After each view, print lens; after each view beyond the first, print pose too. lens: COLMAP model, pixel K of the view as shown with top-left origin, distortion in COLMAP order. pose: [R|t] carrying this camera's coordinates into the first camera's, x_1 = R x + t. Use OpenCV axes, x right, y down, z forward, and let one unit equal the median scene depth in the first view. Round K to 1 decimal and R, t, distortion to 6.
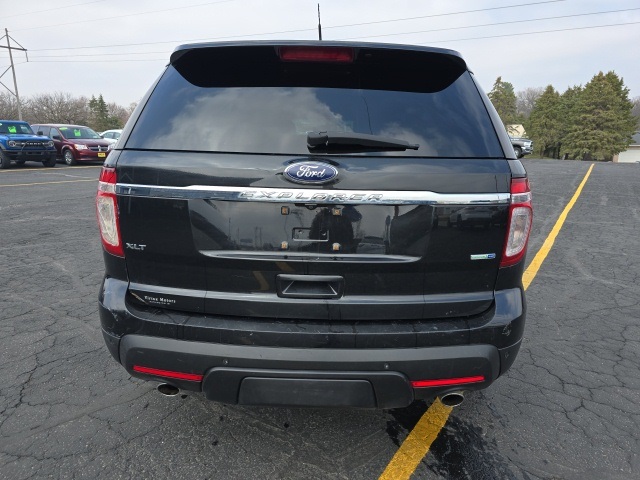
lens RADIAL K [[448.8, 0, 322.0], [0, 448.8, 243.4], [0, 0, 1]] dist [0.052190, -0.022981]
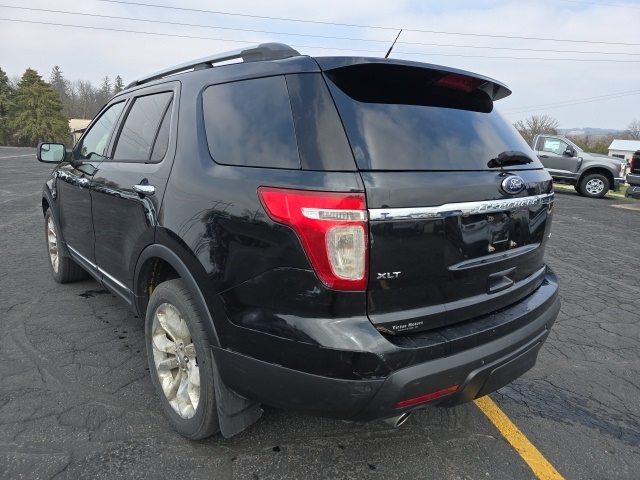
lens RADIAL K [[448.8, 0, 340.8], [0, 448.8, 242.4], [0, 0, 1]] dist [0.052190, -0.022981]
pose [[0.716811, -0.138712, 0.683331, -1.005323], [0.130279, 0.989398, 0.064179, -0.119515], [-0.684989, 0.043020, 0.727282, 0.368582]]
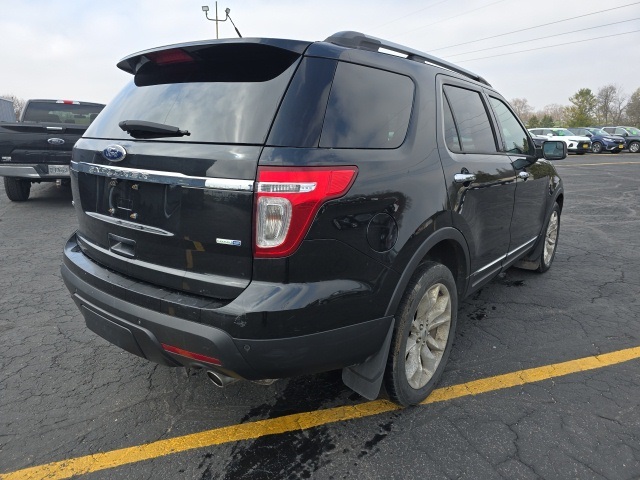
lens RADIAL K [[448.8, 0, 320.9], [0, 448.8, 237.5], [0, 0, 1]] dist [0.052190, -0.022981]
pose [[0.771957, 0.125870, -0.623089, 1.035725], [-0.135684, 0.990237, 0.031936, -0.036876], [0.621025, 0.059890, 0.781499, 0.317159]]
